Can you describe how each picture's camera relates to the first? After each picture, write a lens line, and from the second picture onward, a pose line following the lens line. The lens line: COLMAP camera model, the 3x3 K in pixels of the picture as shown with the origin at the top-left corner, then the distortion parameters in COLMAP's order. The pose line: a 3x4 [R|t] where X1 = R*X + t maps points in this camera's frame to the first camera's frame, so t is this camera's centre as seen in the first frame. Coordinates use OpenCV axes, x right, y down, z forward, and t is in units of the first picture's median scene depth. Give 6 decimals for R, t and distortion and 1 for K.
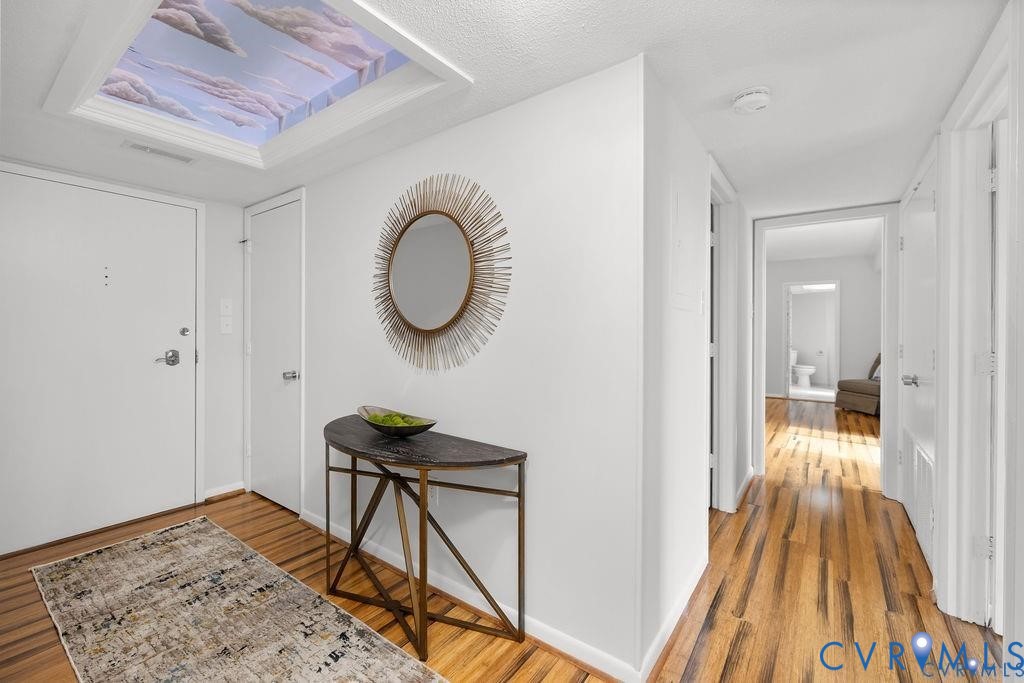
lens RADIAL K [[434.0, 0, 512.2], [0, 434.0, 332.3], [0, 0, 1]] dist [0.001102, 0.000100]
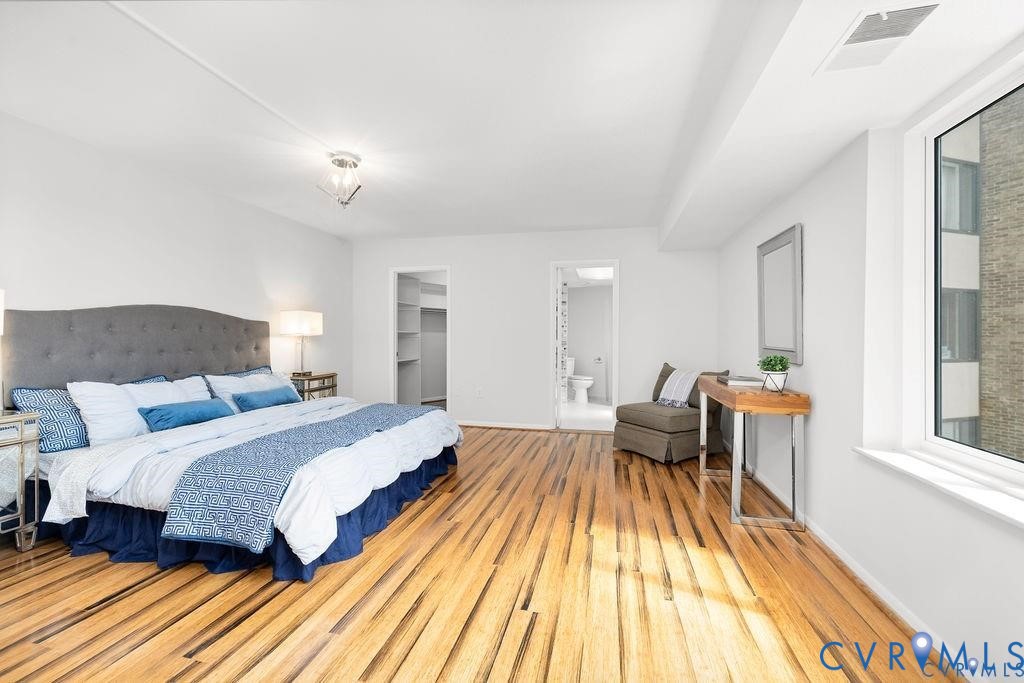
lens RADIAL K [[434.0, 0, 512.2], [0, 434.0, 332.3], [0, 0, 1]] dist [0.001102, 0.000100]
pose [[0.917222, 0.002344, 0.398370, 0.298701], [0.001293, 0.999960, -0.008860, 0.002949], [-0.398374, 0.008641, 0.917182, 0.399653]]
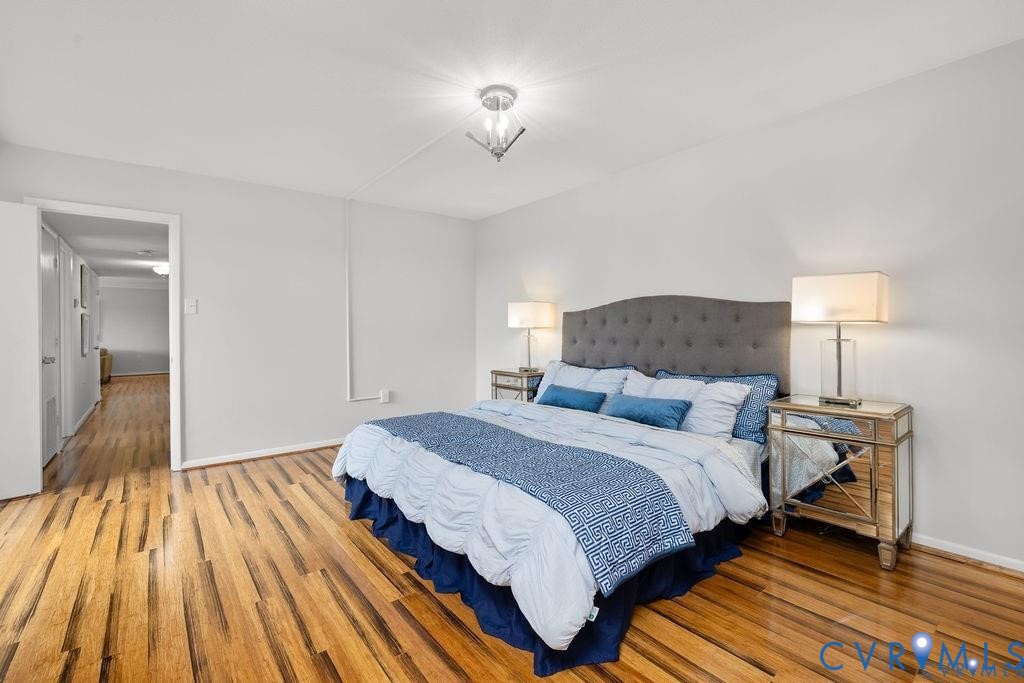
lens RADIAL K [[459.4, 0, 513.5], [0, 459.4, 336.7], [0, 0, 1]] dist [-0.000553, -0.000404]
pose [[-0.269841, 0.008586, -0.962867, 0.624227], [0.004050, 0.999962, 0.007782, 0.006722], [0.962896, -0.001799, -0.269866, 0.922964]]
